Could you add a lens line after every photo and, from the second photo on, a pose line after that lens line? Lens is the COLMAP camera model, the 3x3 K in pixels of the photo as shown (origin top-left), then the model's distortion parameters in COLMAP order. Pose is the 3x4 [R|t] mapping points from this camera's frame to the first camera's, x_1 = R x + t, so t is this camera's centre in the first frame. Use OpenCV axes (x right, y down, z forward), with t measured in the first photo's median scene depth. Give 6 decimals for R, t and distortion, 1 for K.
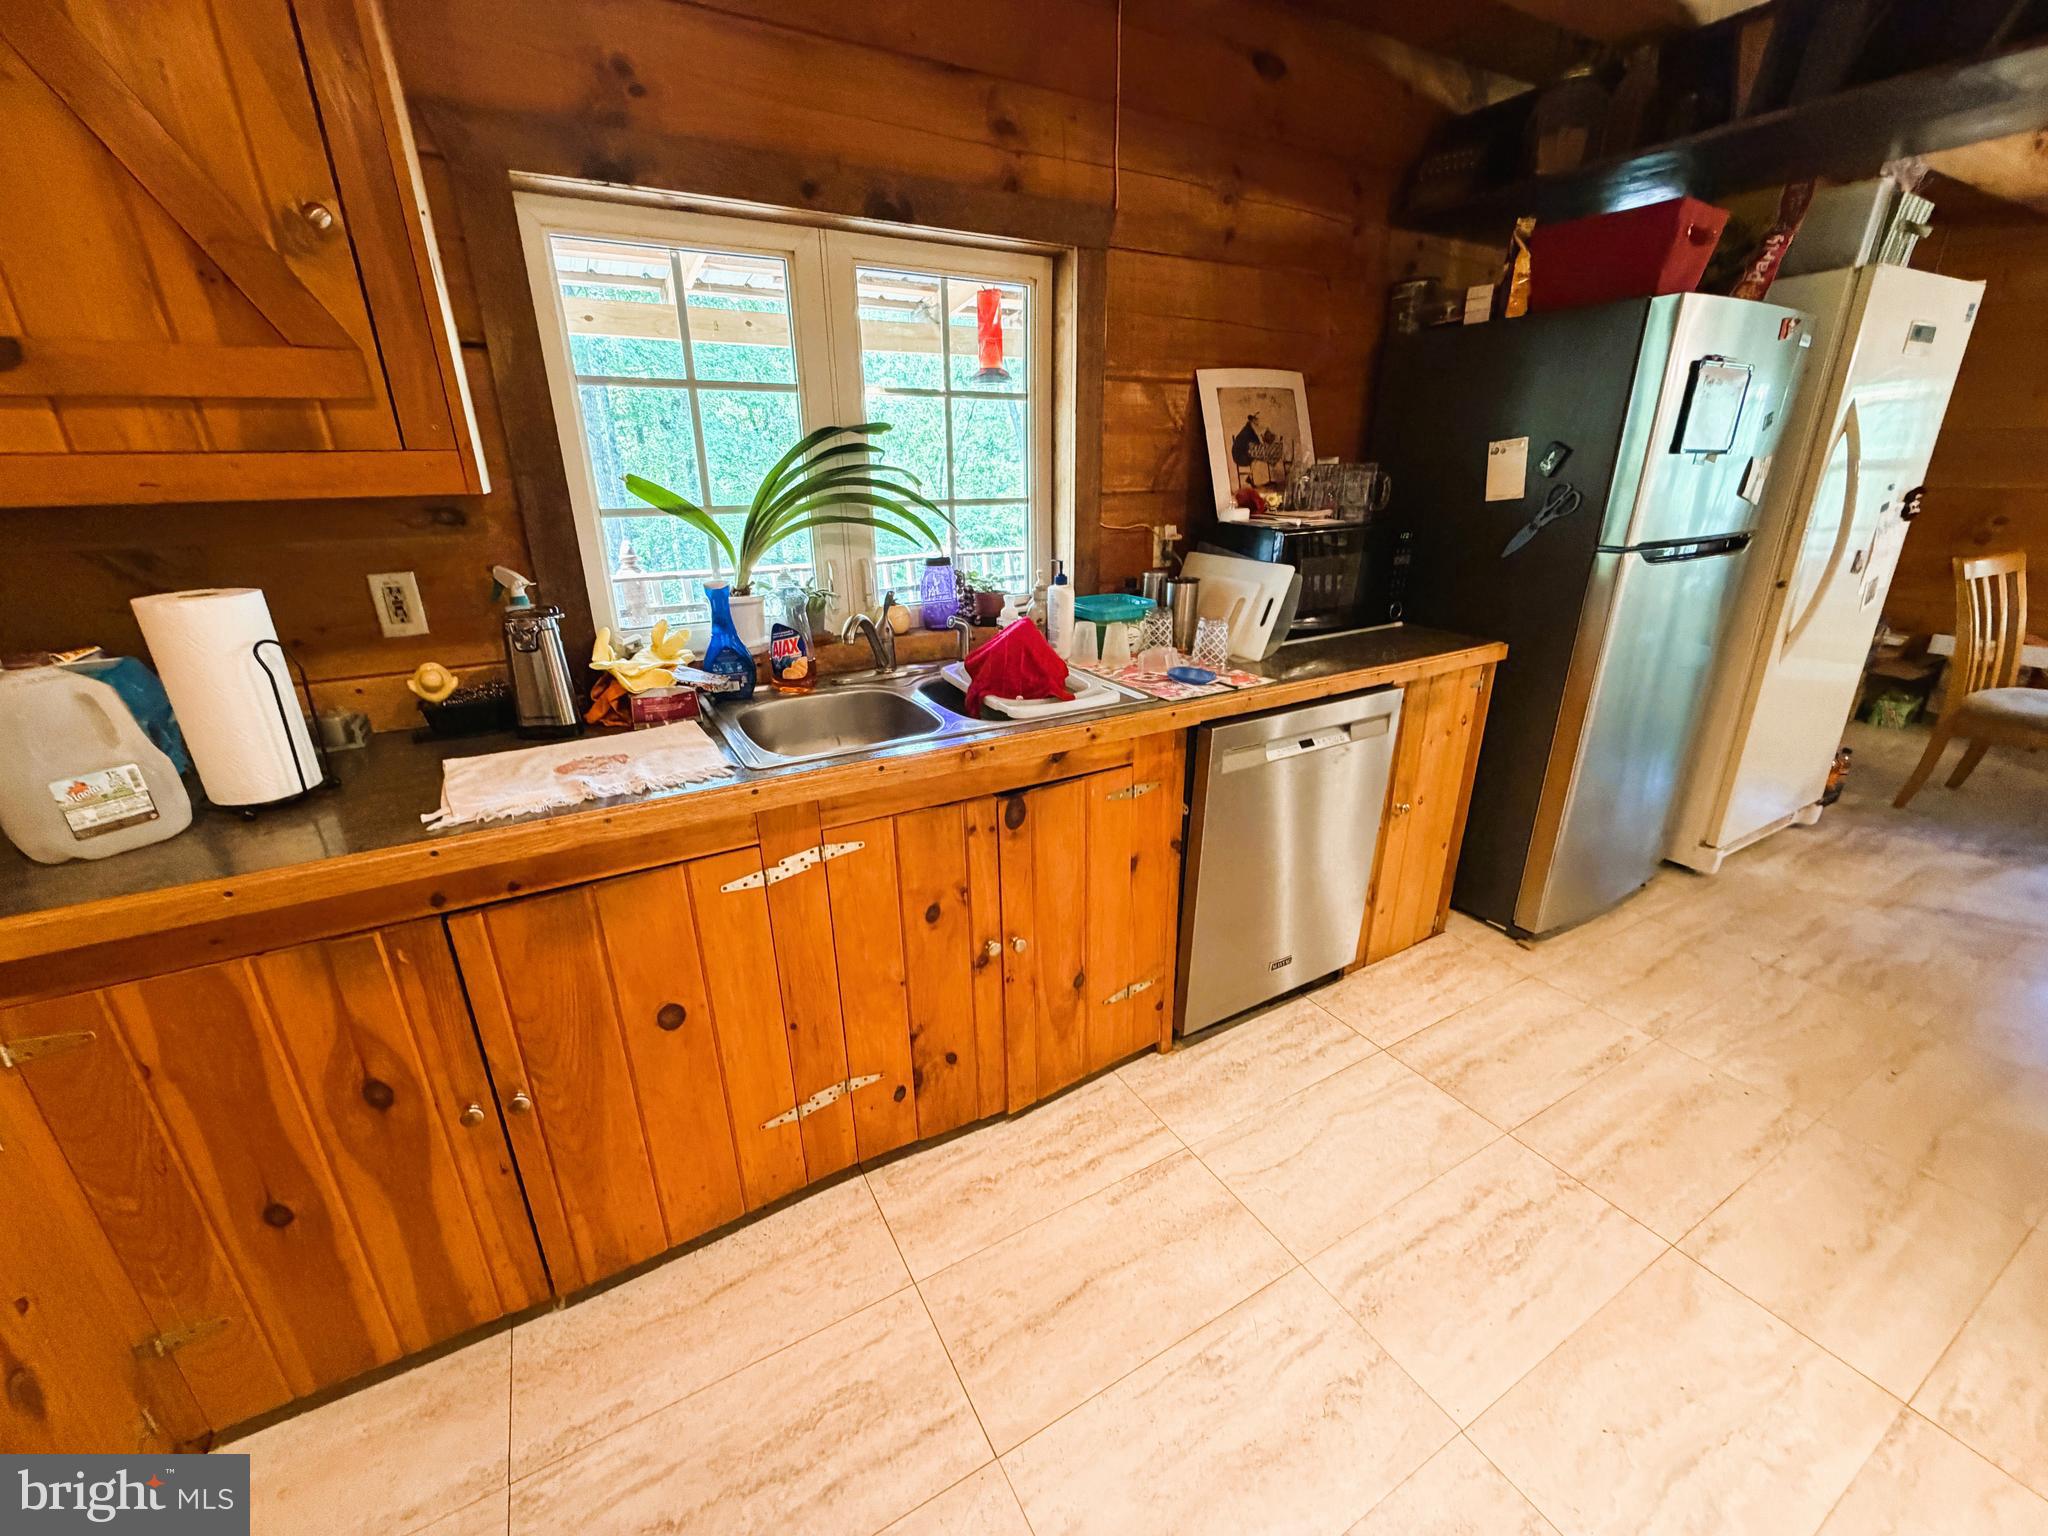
lens RADIAL K [[815.3, 0, 1016.3], [0, 815.3, 770.4], [0, 0, 1]] dist [0.004086, -0.000206]
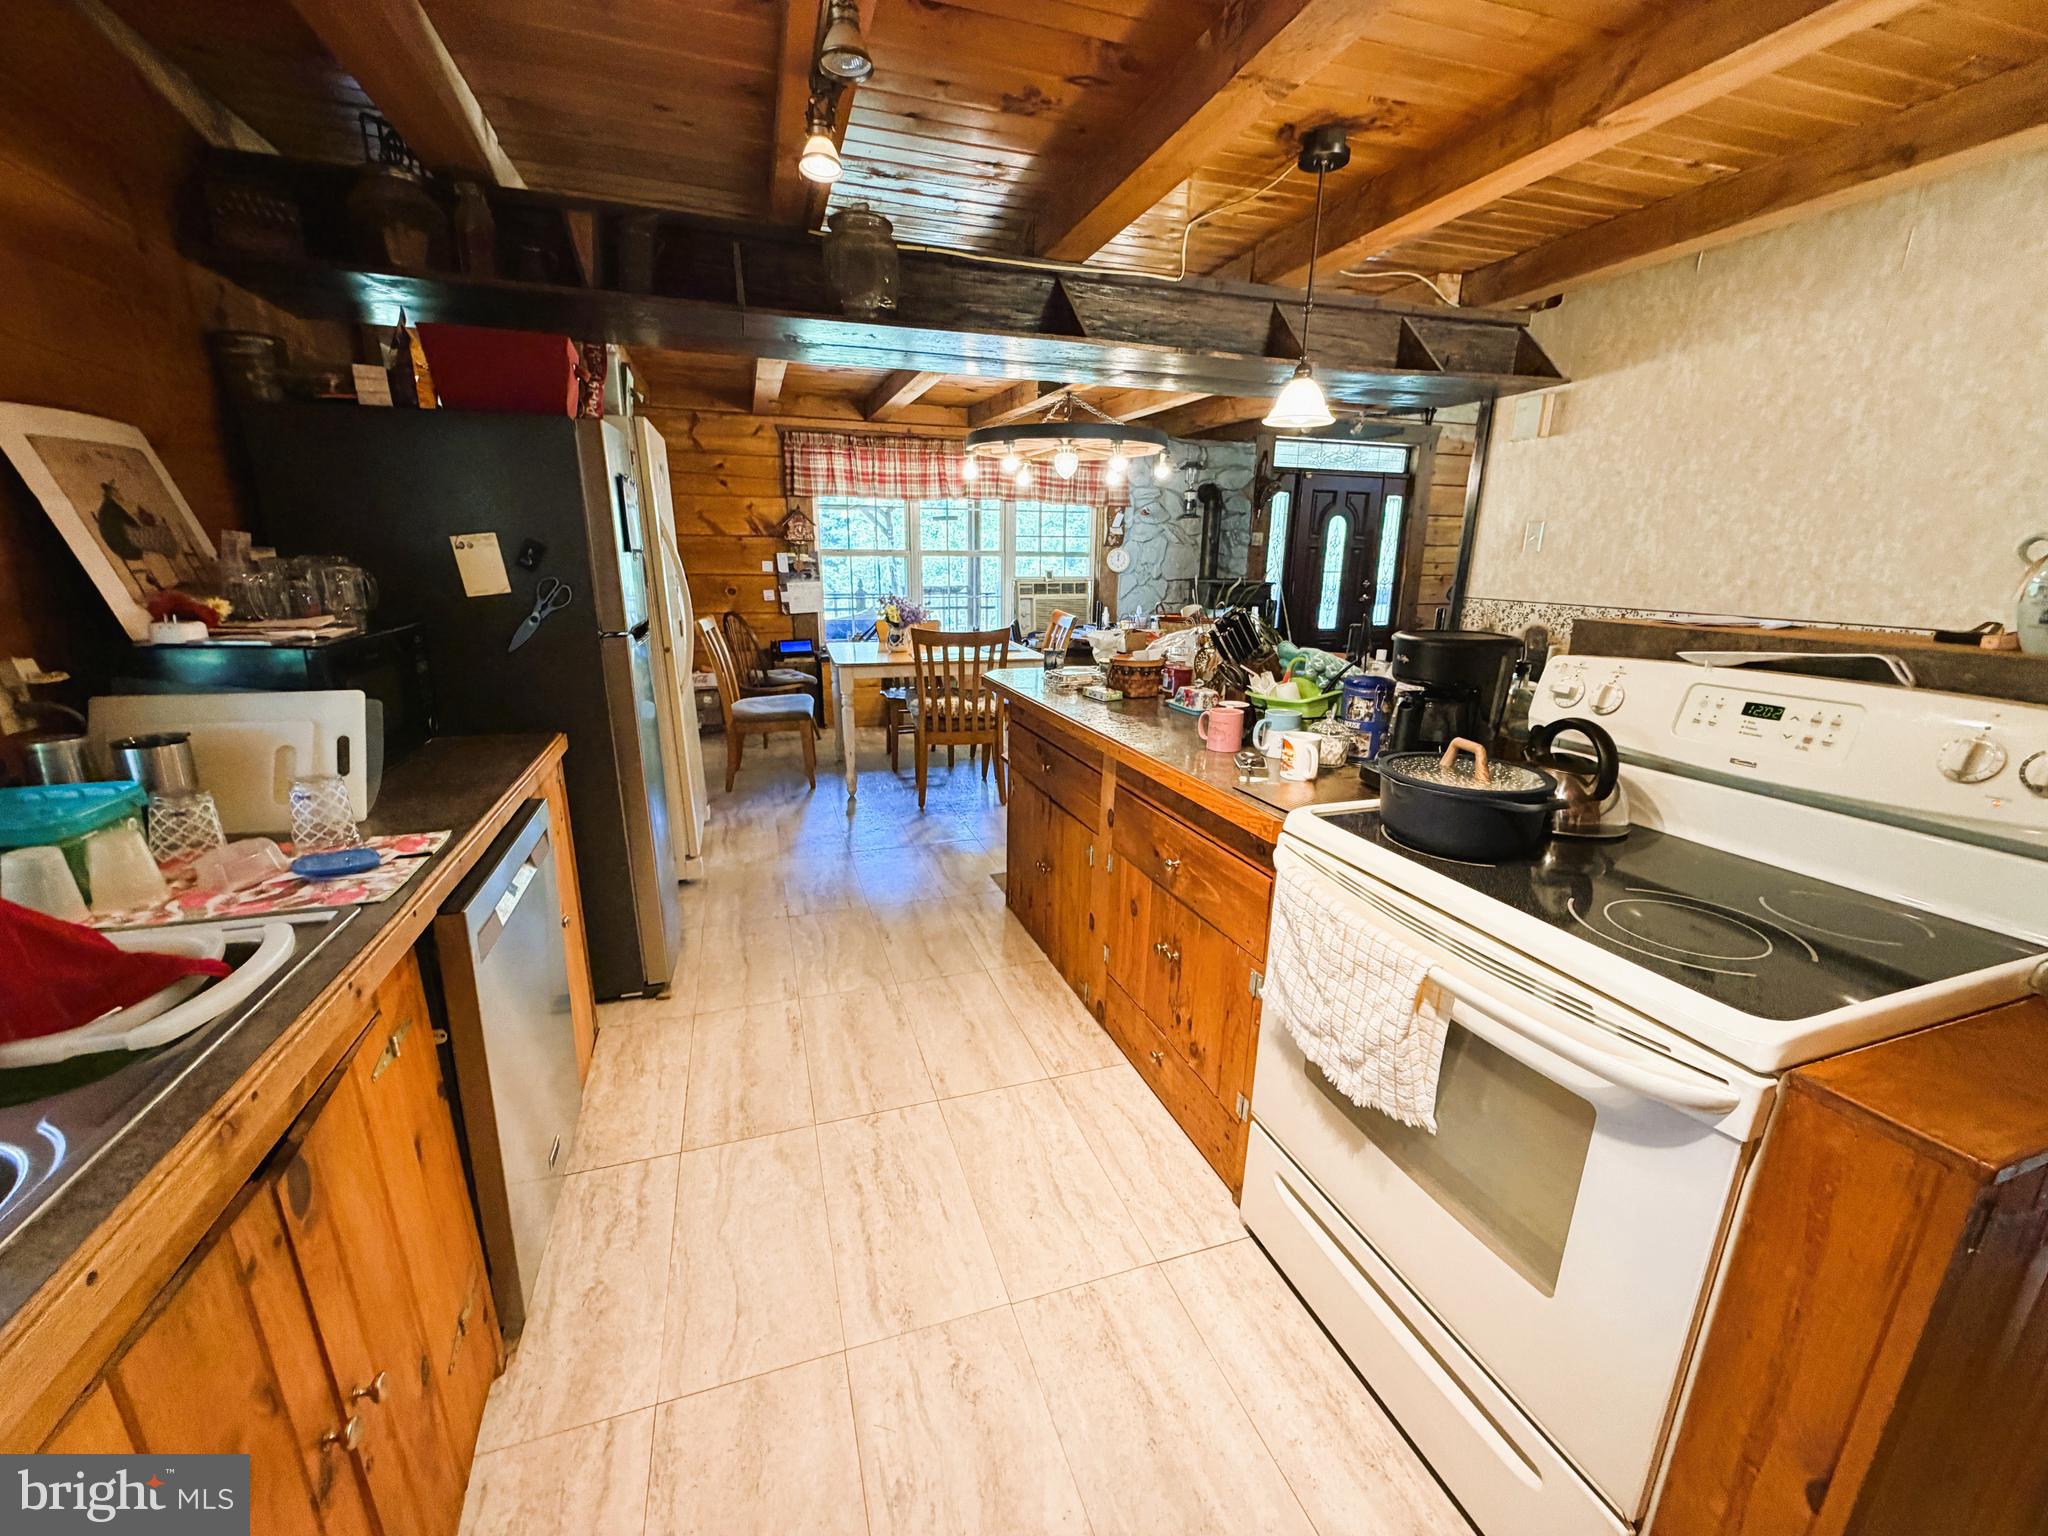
lens RADIAL K [[815.3, 0, 1019.8], [0, 815.3, 769.8], [0, 0, 1]] dist [0.004086, -0.000206]
pose [[0.190711, -0.243269, 0.951025, -0.275704], [0.332453, 0.927562, 0.170599, -0.105545], [-0.923636, 0.283636, 0.257772, 0.254329]]
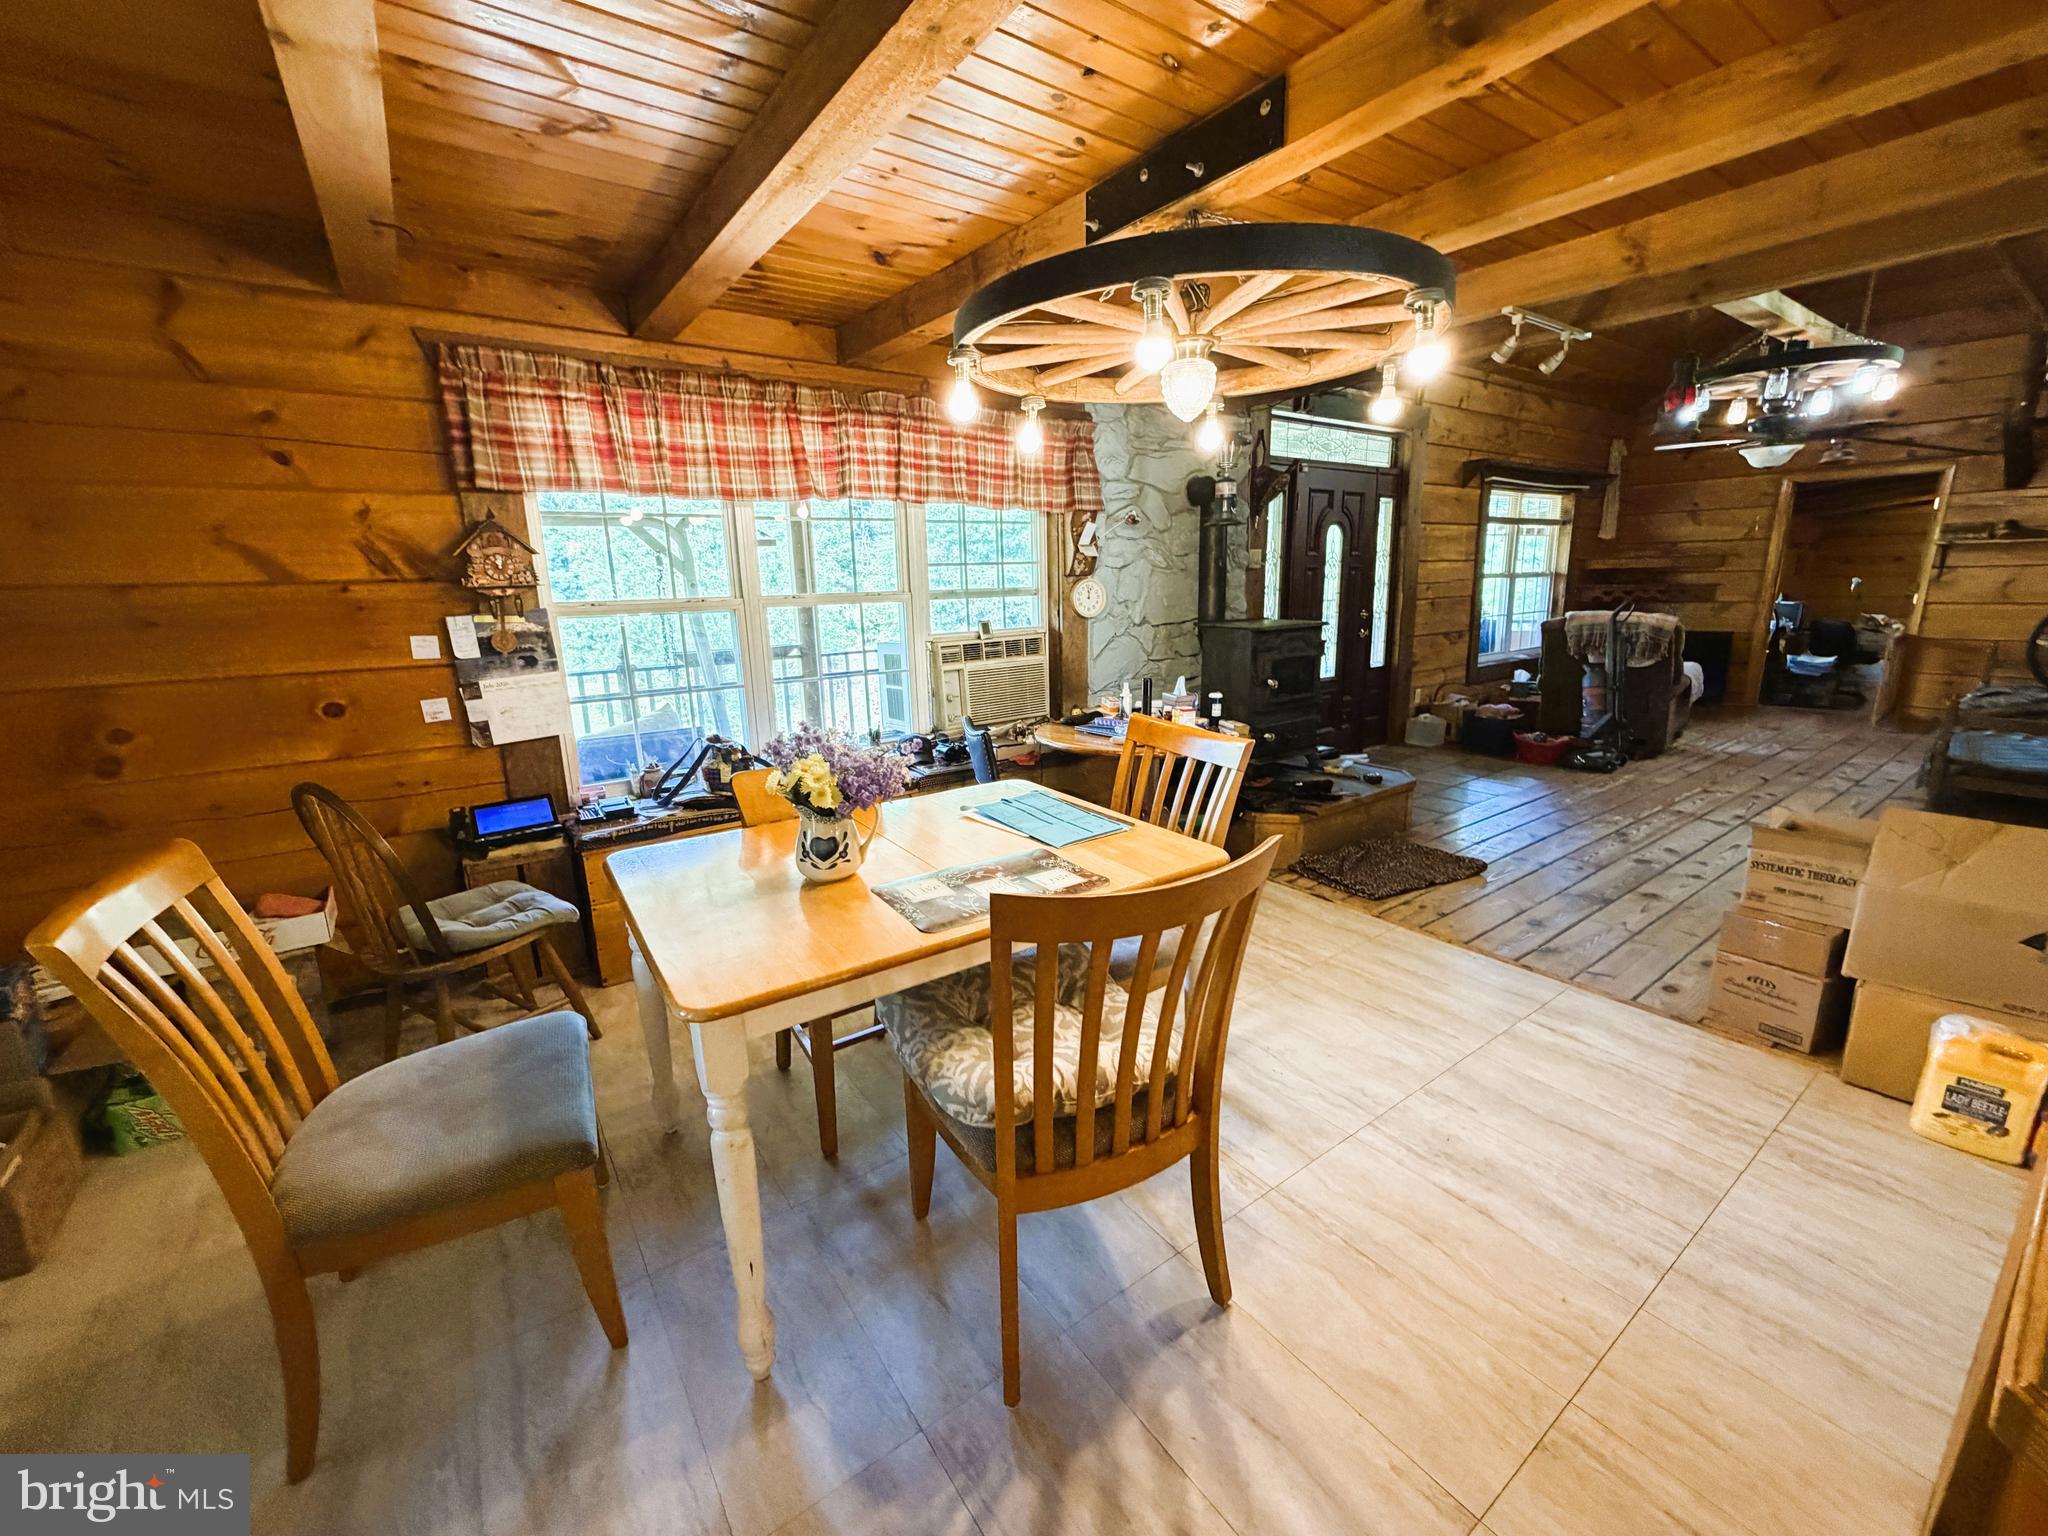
lens RADIAL K [[815.3, 0, 1017.0], [0, 815.3, 772.1], [0, 0, 1]] dist [0.004086, -0.000206]
pose [[-0.101093, -0.215427, 0.971273, 1.171875], [0.374177, 0.896361, 0.237757, -0.373911], [-0.921831, 0.387464, -0.010009, 0.884811]]
